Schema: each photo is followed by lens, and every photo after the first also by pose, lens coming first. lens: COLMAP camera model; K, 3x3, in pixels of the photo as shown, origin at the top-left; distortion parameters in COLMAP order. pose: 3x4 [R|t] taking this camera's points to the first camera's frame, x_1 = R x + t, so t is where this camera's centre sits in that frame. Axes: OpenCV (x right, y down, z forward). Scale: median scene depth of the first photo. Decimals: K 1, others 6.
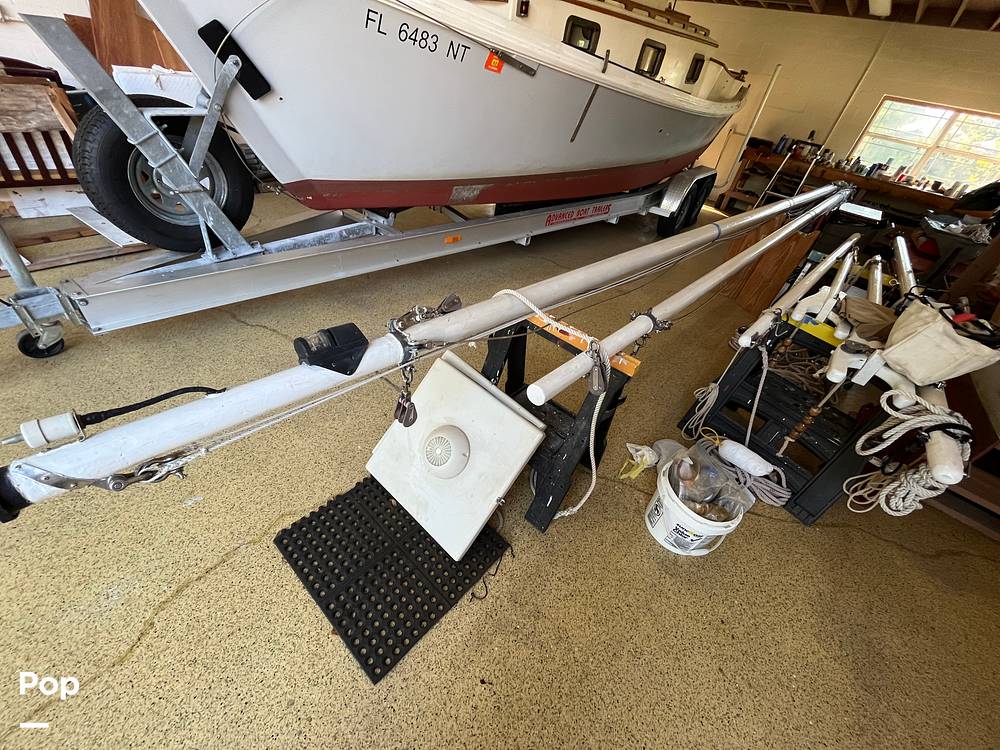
lens RADIAL K [[407.8, 0, 500.0], [0, 407.8, 375.0], [0, 0, 1]] dist [-0.003513, -0.000157]
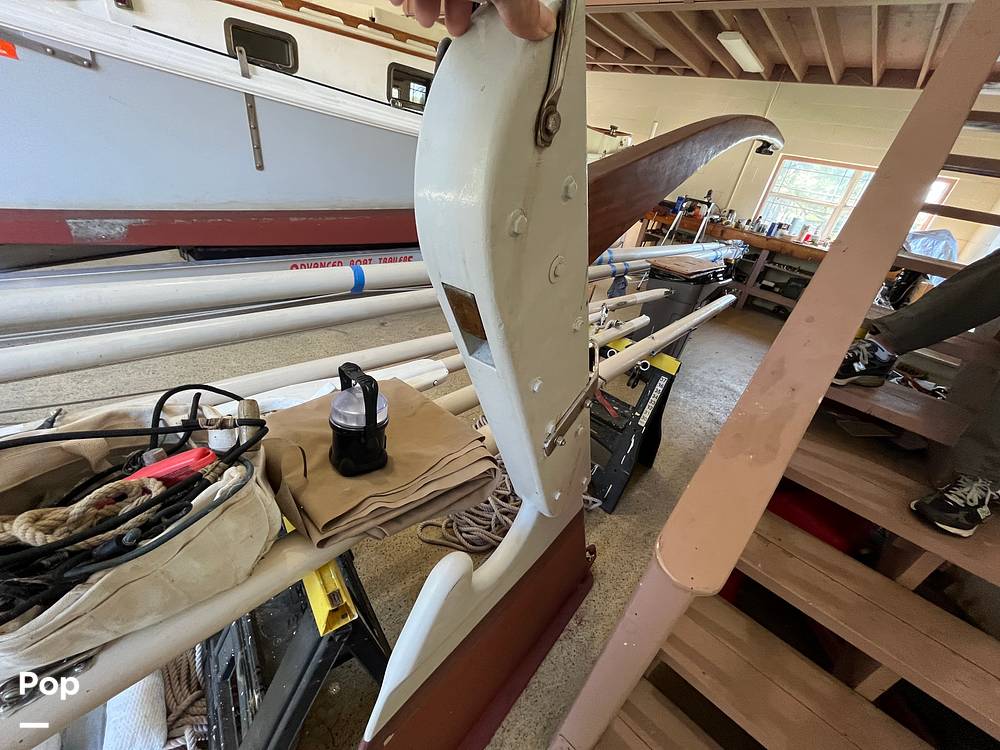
lens RADIAL K [[407.8, 0, 500.0], [0, 407.8, 375.0], [0, 0, 1]] dist [-0.003513, -0.000157]
pose [[0.999630, 0.016841, -0.021363, 0.345782], [-0.019943, 0.987796, -0.154470, -0.039083], [0.018501, 0.154839, 0.987766, 0.156938]]
